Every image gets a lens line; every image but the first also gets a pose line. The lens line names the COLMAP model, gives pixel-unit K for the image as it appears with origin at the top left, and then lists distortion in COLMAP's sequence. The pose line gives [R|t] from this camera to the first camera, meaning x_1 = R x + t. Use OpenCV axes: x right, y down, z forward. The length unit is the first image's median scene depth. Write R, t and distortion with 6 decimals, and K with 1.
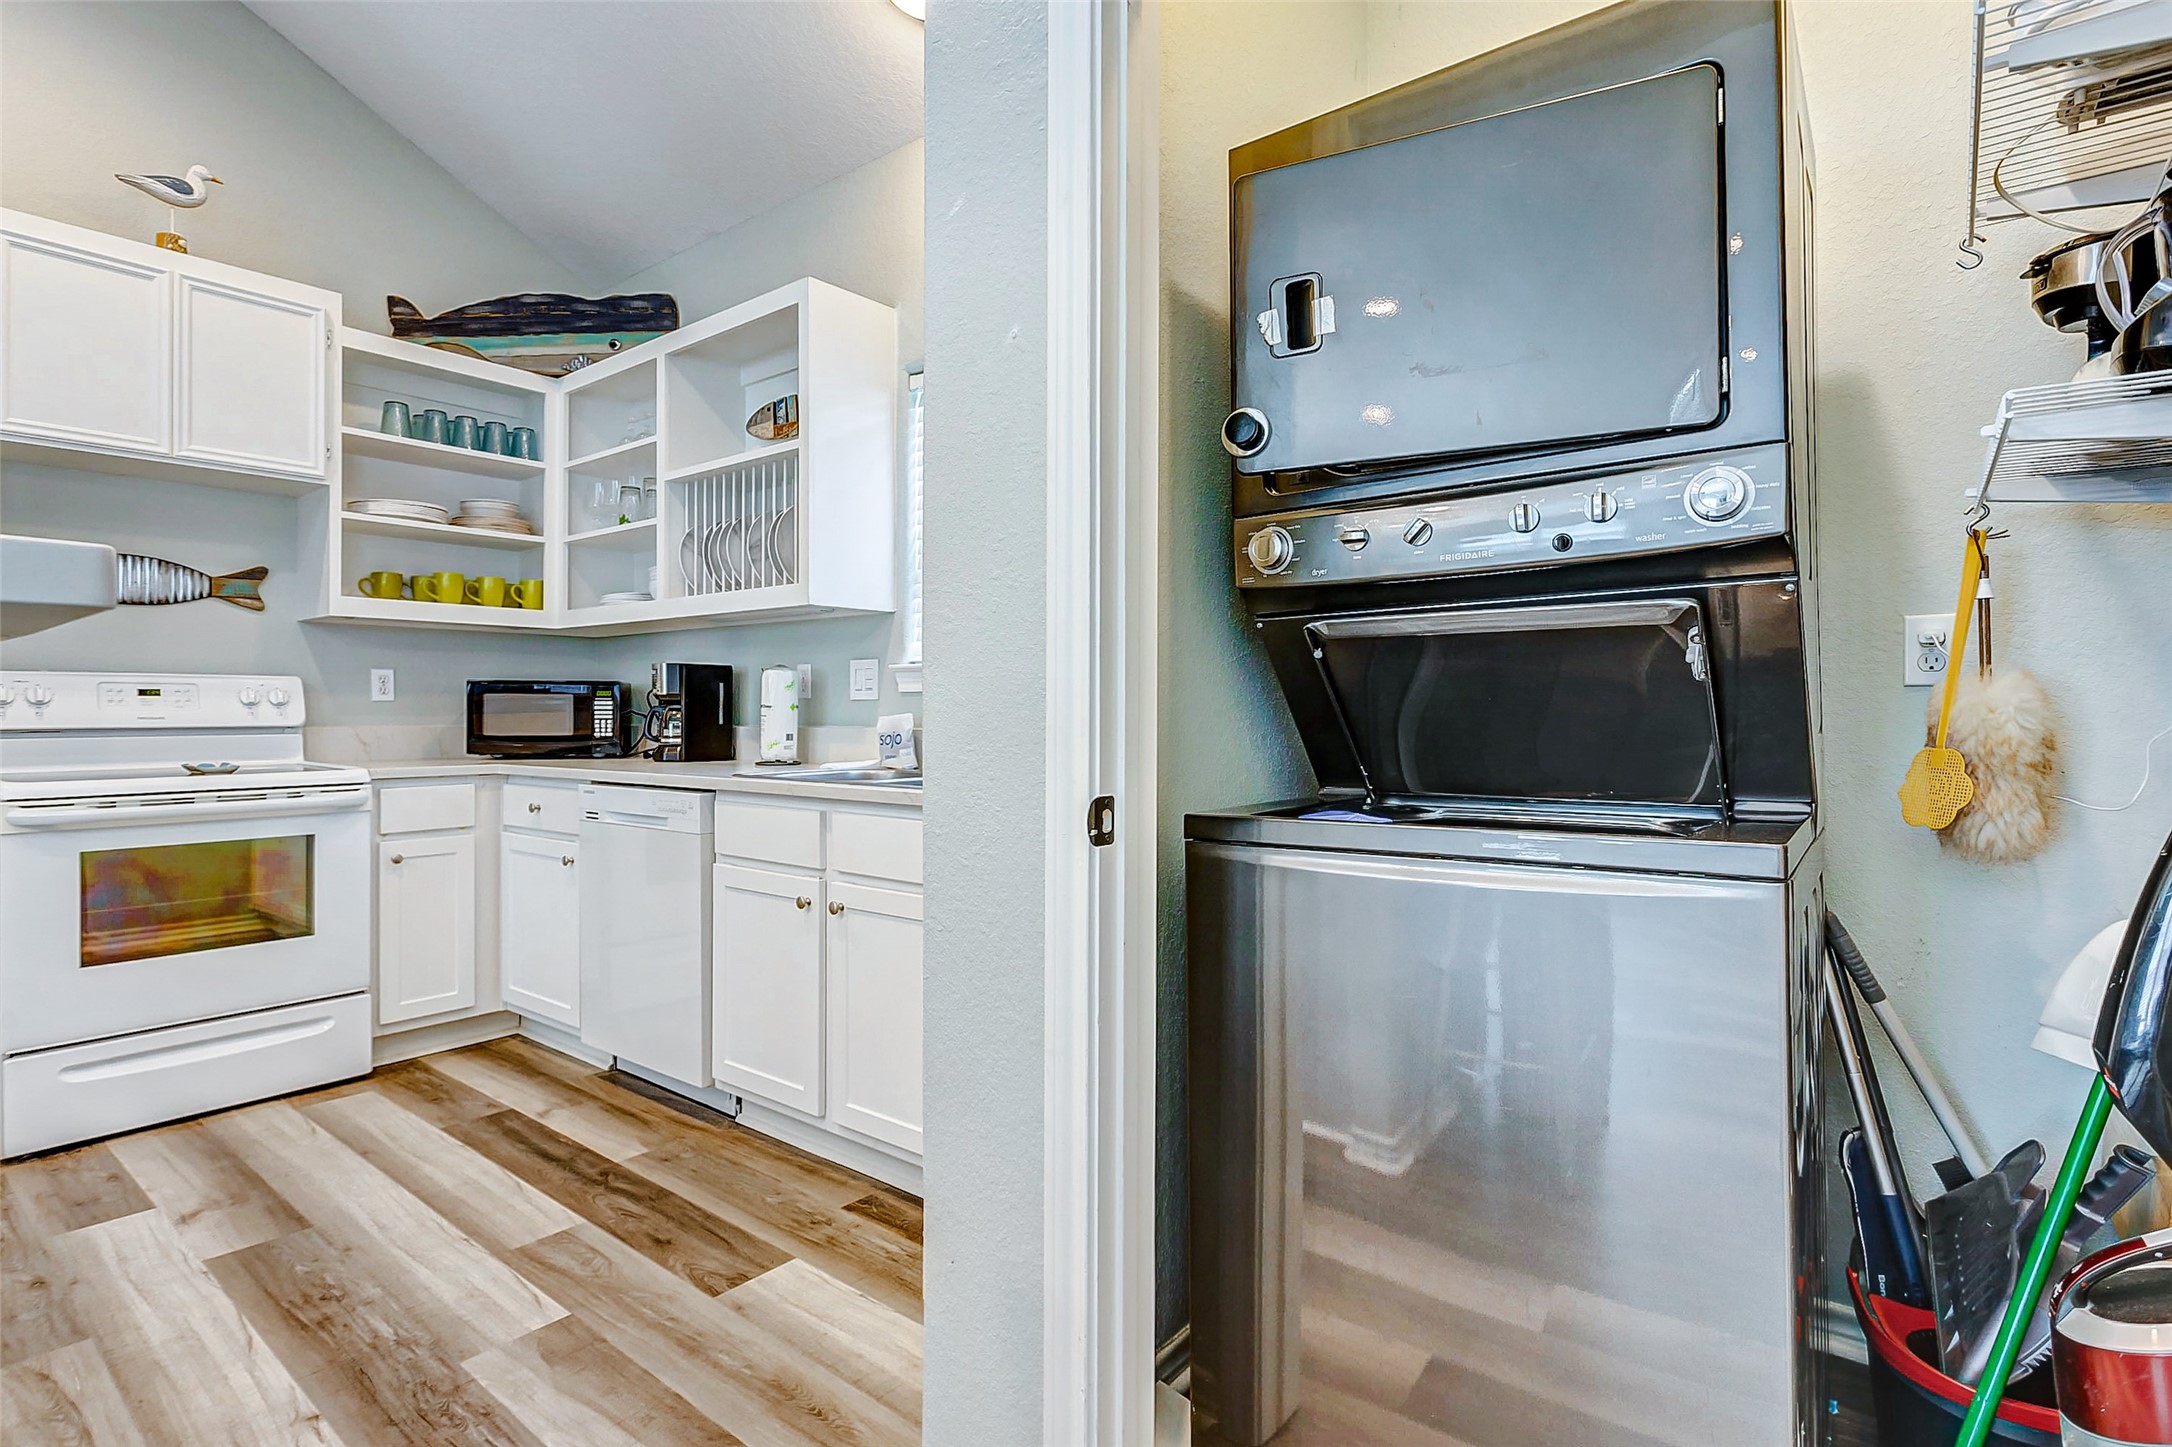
lens RADIAL K [[1038.1, 0, 1094.3], [0, 1038.1, 708.8], [0, 0, 1]] dist [-0.002507, 0.000293]
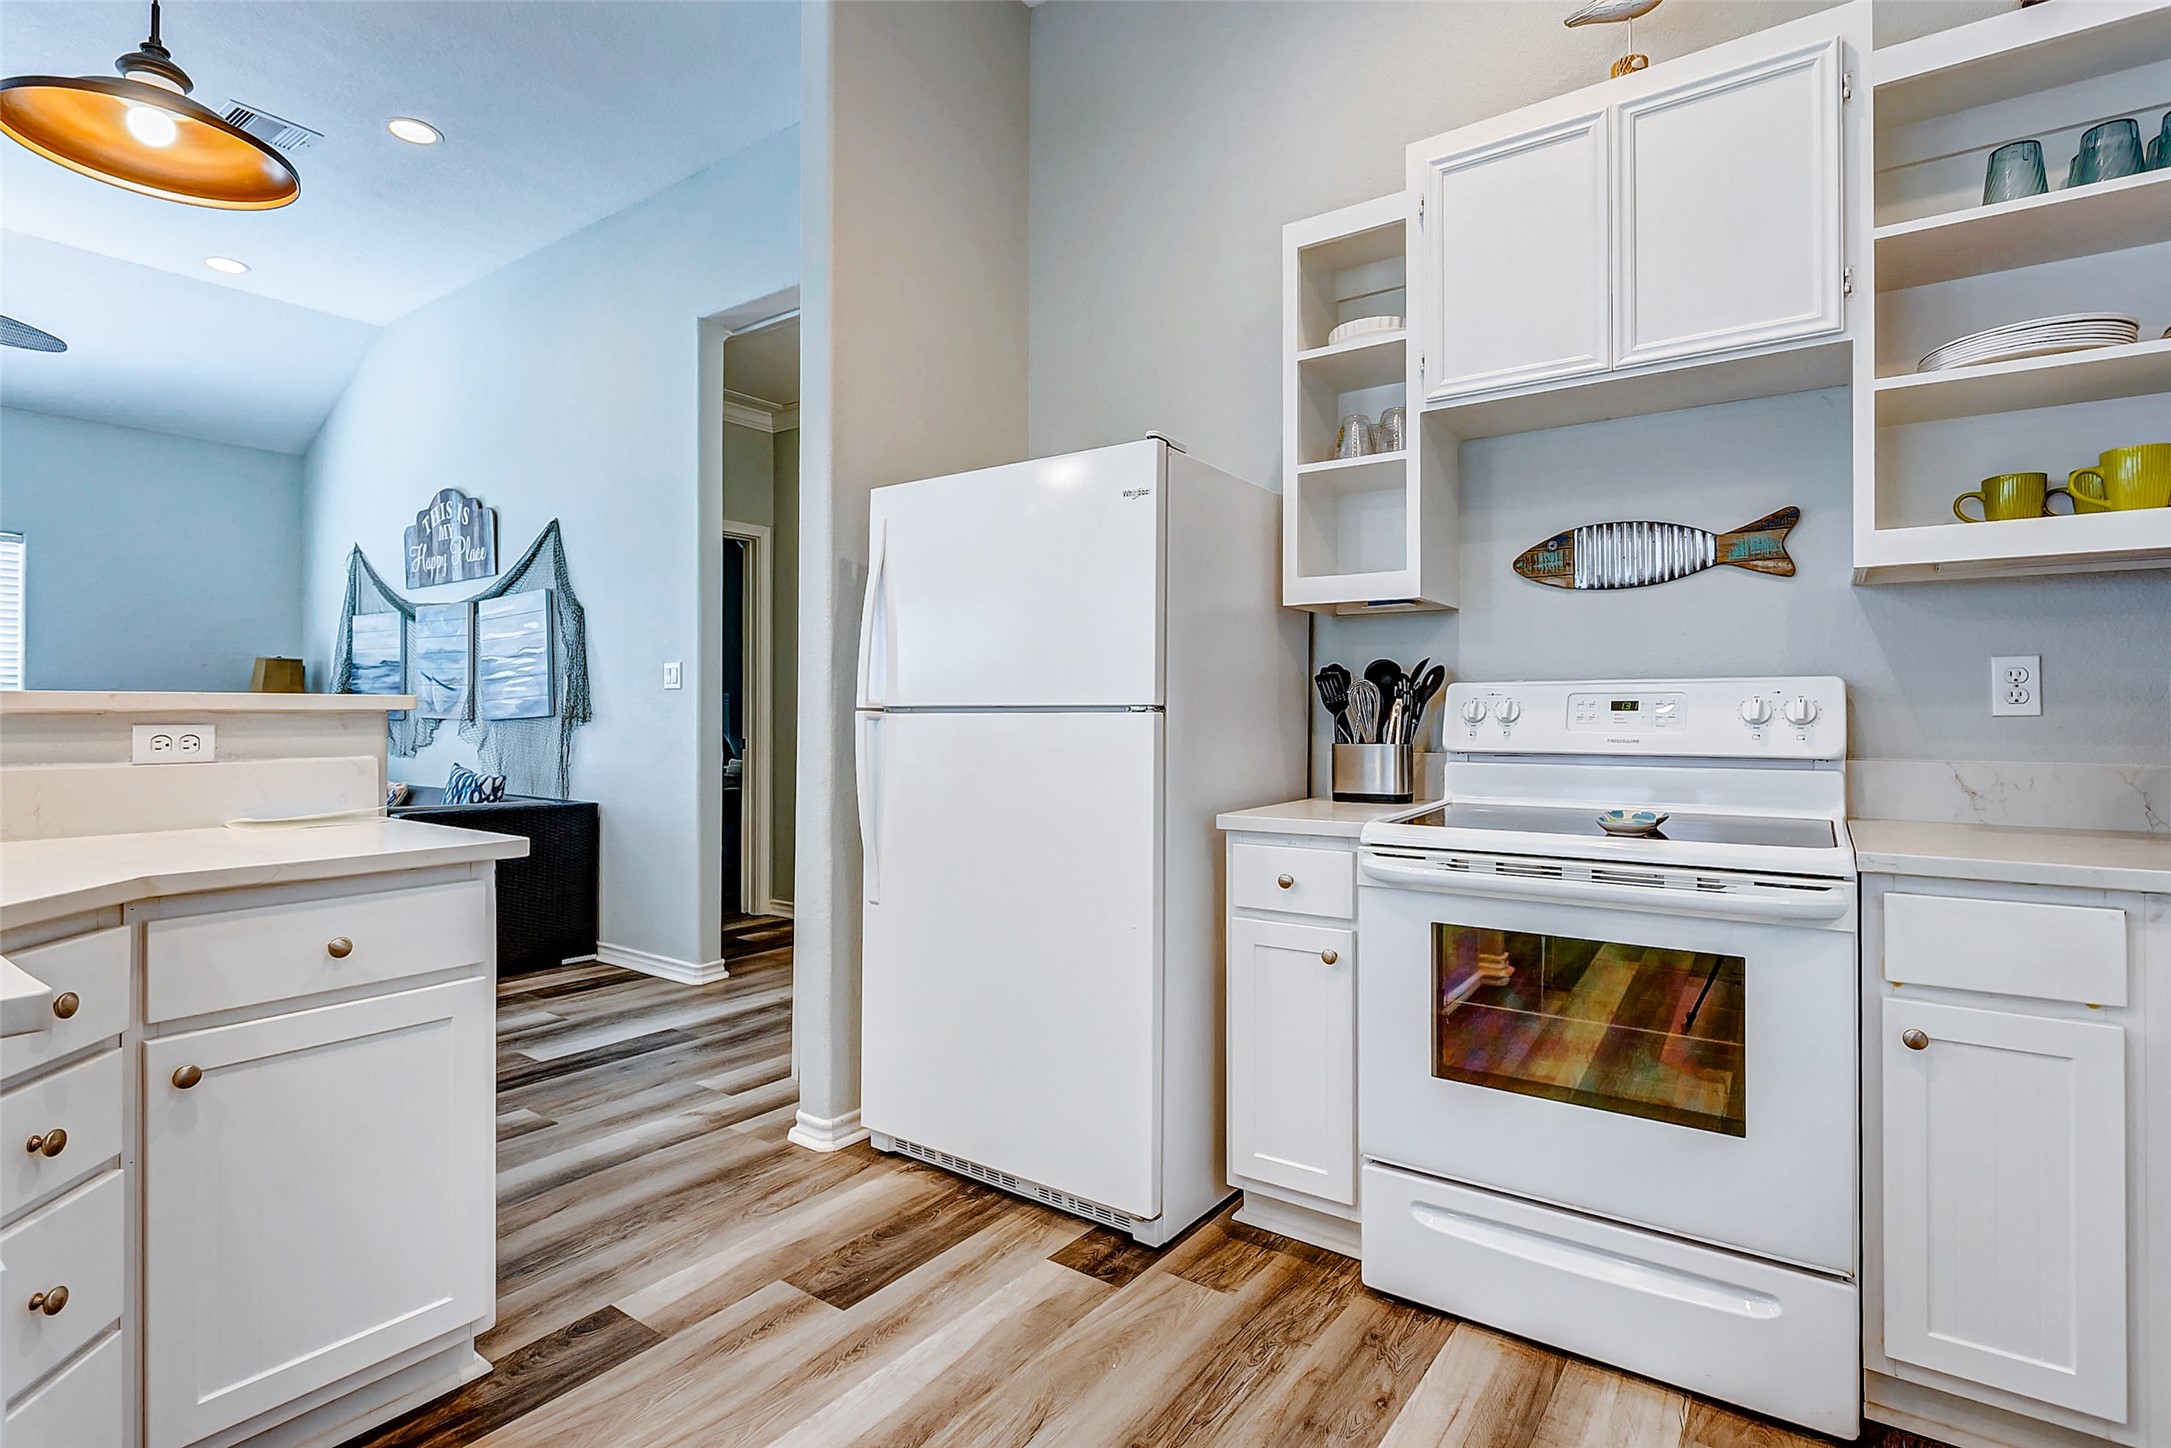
lens RADIAL K [[1056.7, 0, 1066.0], [0, 1056.7, 704.3], [0, 0, 1]] dist [0.002014, 0.000361]
pose [[0.020815, -0.005829, -0.999766, -0.183586], [0.001465, 0.999982, -0.005799, -0.013897], [0.999782, -0.001344, 0.020823, 0.615213]]
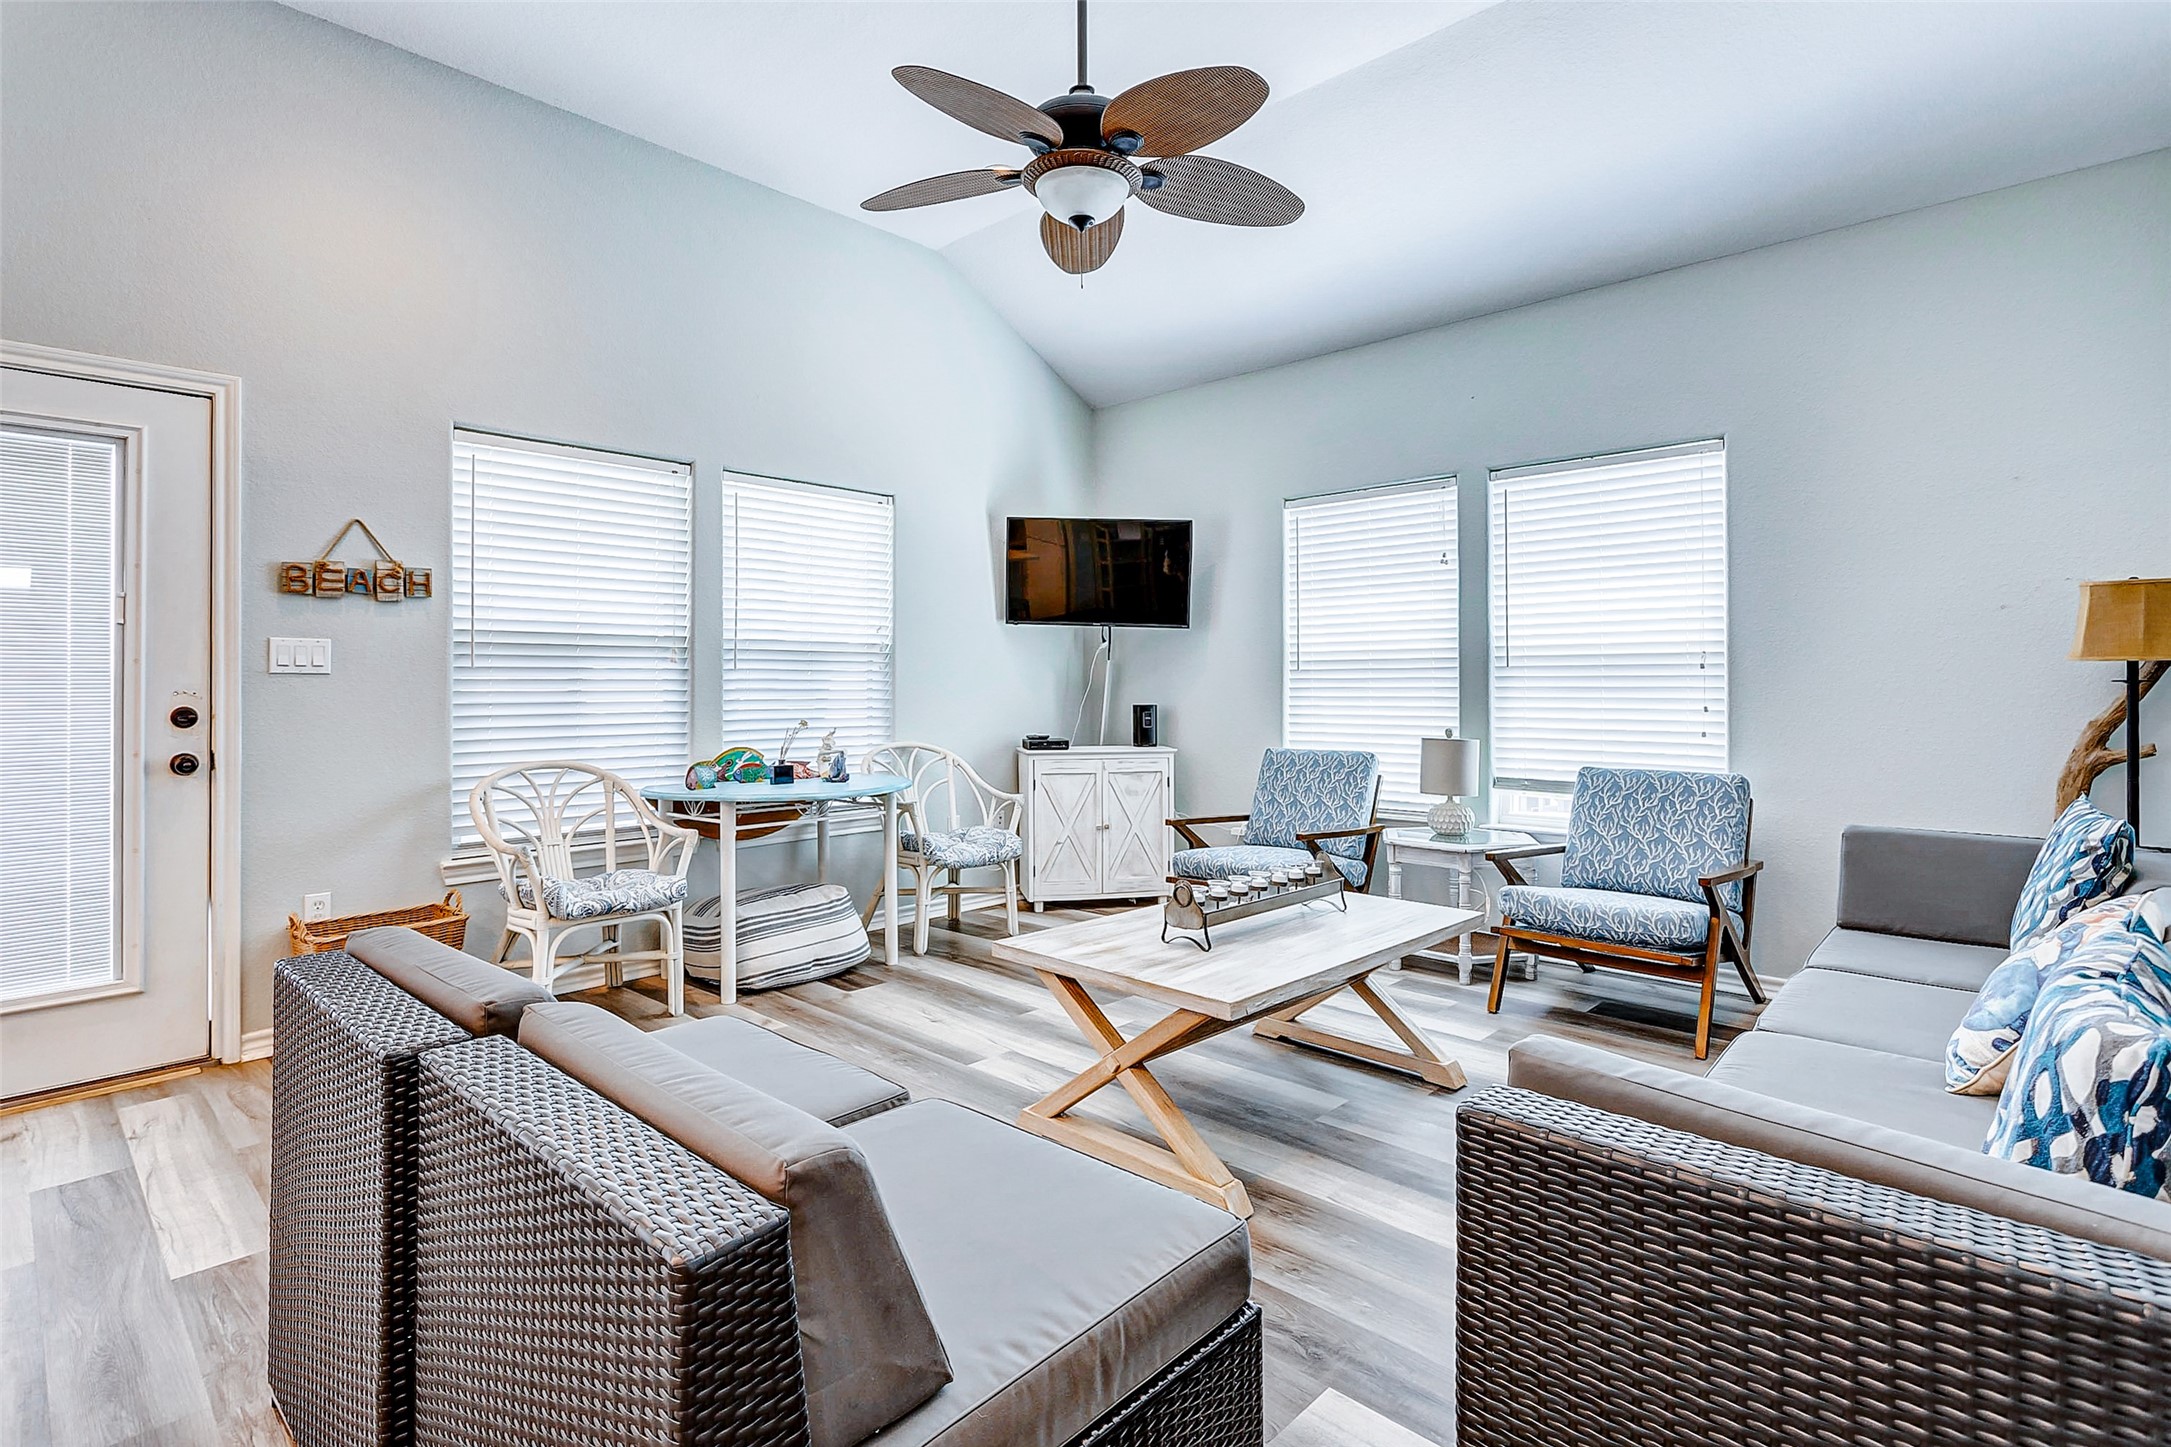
lens RADIAL K [[1063.1, 0, 1093.0], [0, 1063.1, 666.3], [0, 0, 1]] dist [-0.013751, -0.000568]
pose [[-0.994886, 0.009792, 0.100532, -1.463243], [0.007845, 0.999774, -0.019747, -0.026763], [-0.100703, -0.018857, -0.994738, 0.175330]]
